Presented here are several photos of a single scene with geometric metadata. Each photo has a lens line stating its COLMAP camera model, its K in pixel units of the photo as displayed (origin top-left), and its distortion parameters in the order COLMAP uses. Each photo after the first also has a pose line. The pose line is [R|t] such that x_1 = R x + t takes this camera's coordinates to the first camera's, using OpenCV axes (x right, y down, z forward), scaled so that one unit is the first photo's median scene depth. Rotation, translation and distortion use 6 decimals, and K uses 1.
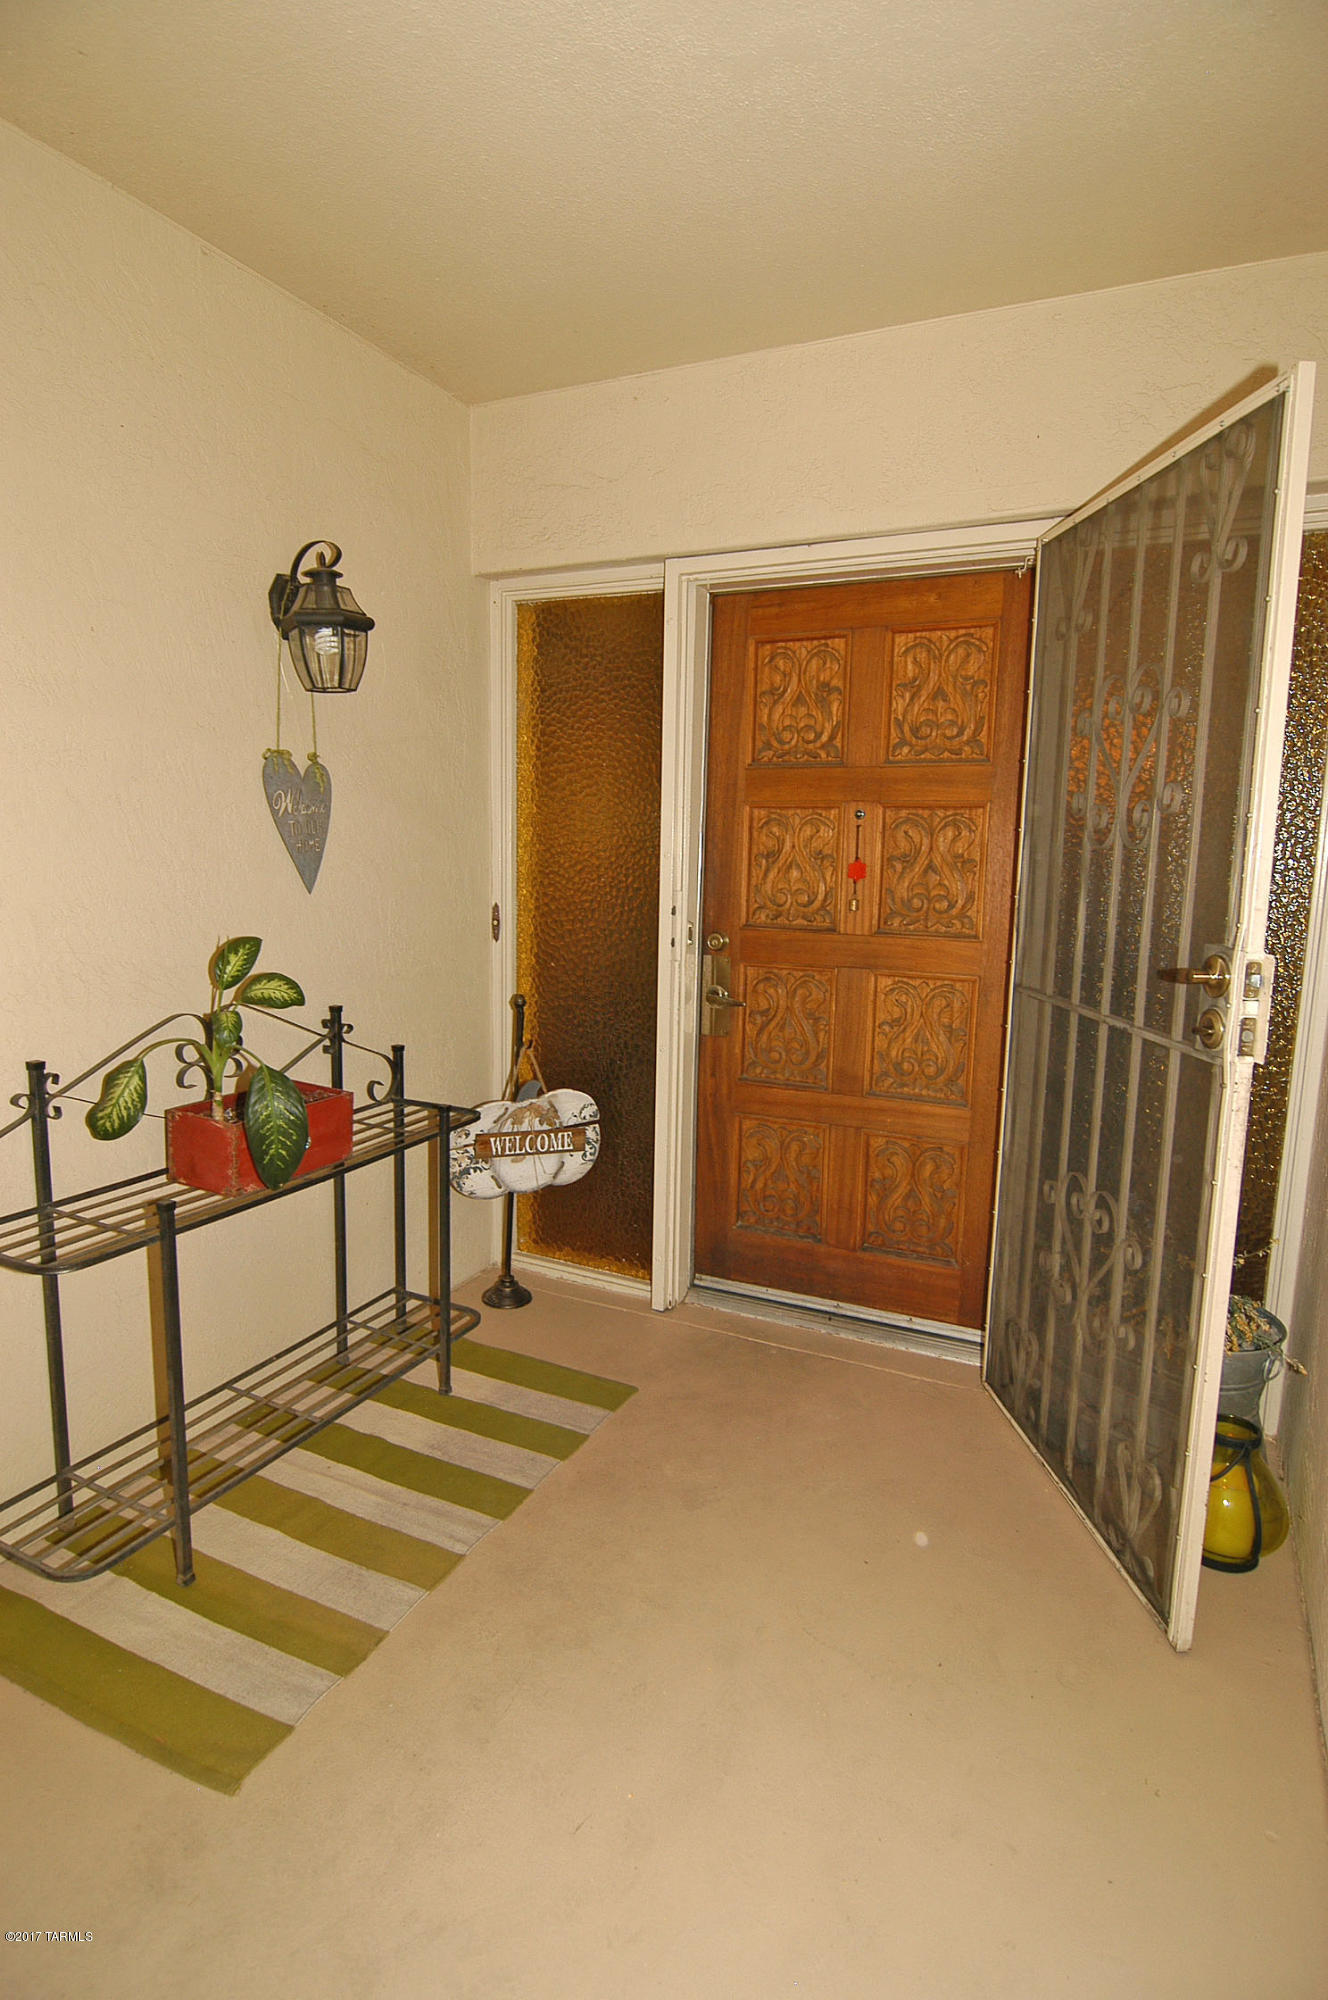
lens RADIAL K [[1079.8, 0, 664.0], [0, 1079.8, 1000.0], [0, 0, 1]] dist [0.004428, -0.016935]
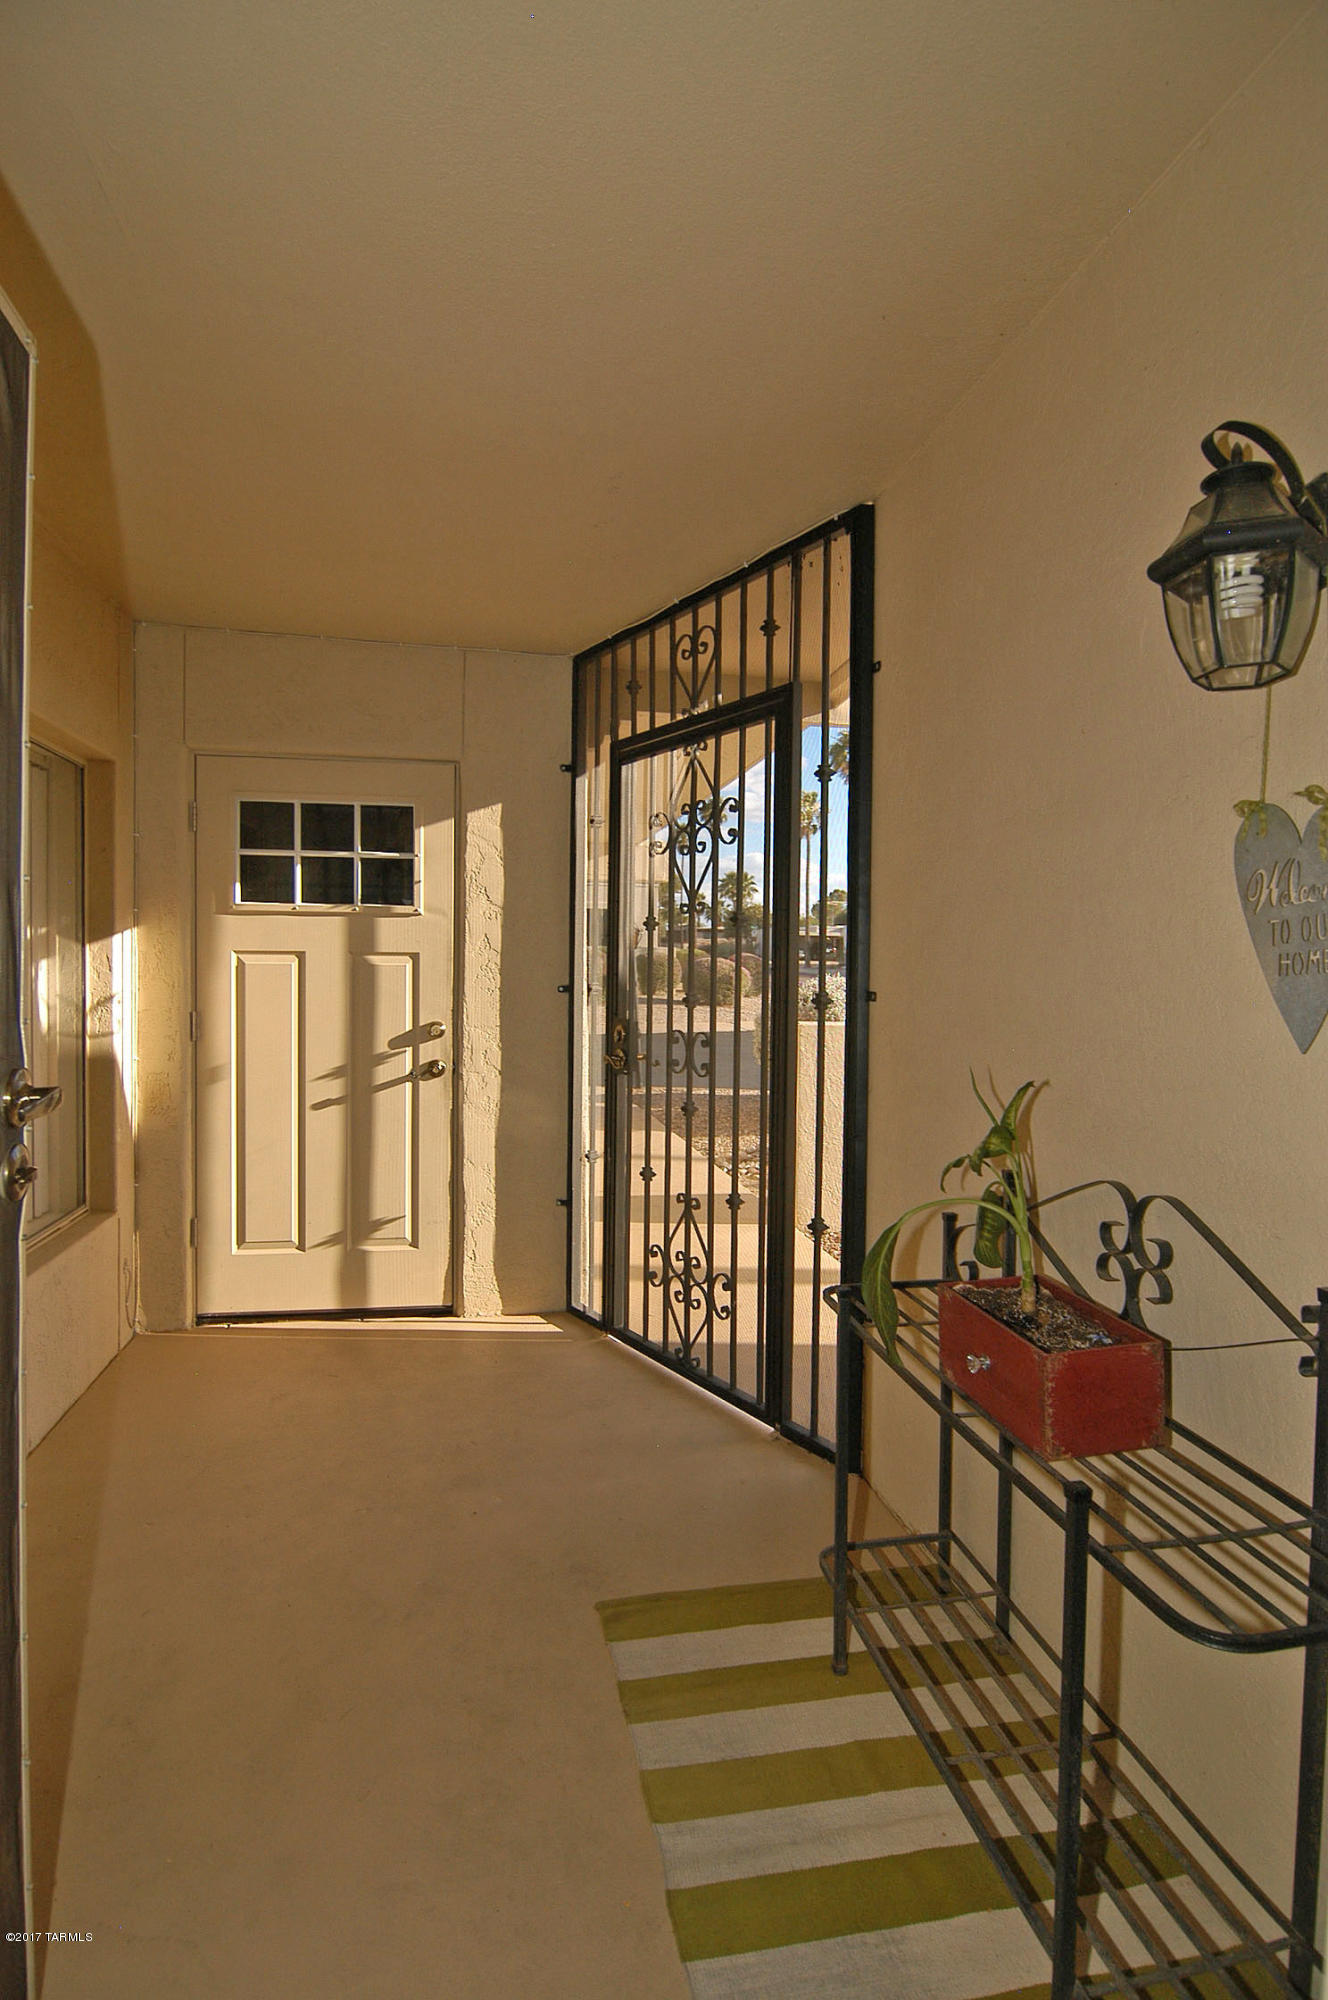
lens RADIAL K [[1079.8, 0, 664.0], [0, 1079.8, 1000.0], [0, 0, 1]] dist [0.004428, -0.016935]
pose [[-0.805795, -0.008553, -0.592133, 0.264551], [-0.107353, 0.985439, 0.131856, -0.182536], [0.582383, 0.169816, -0.794980, 1.405511]]
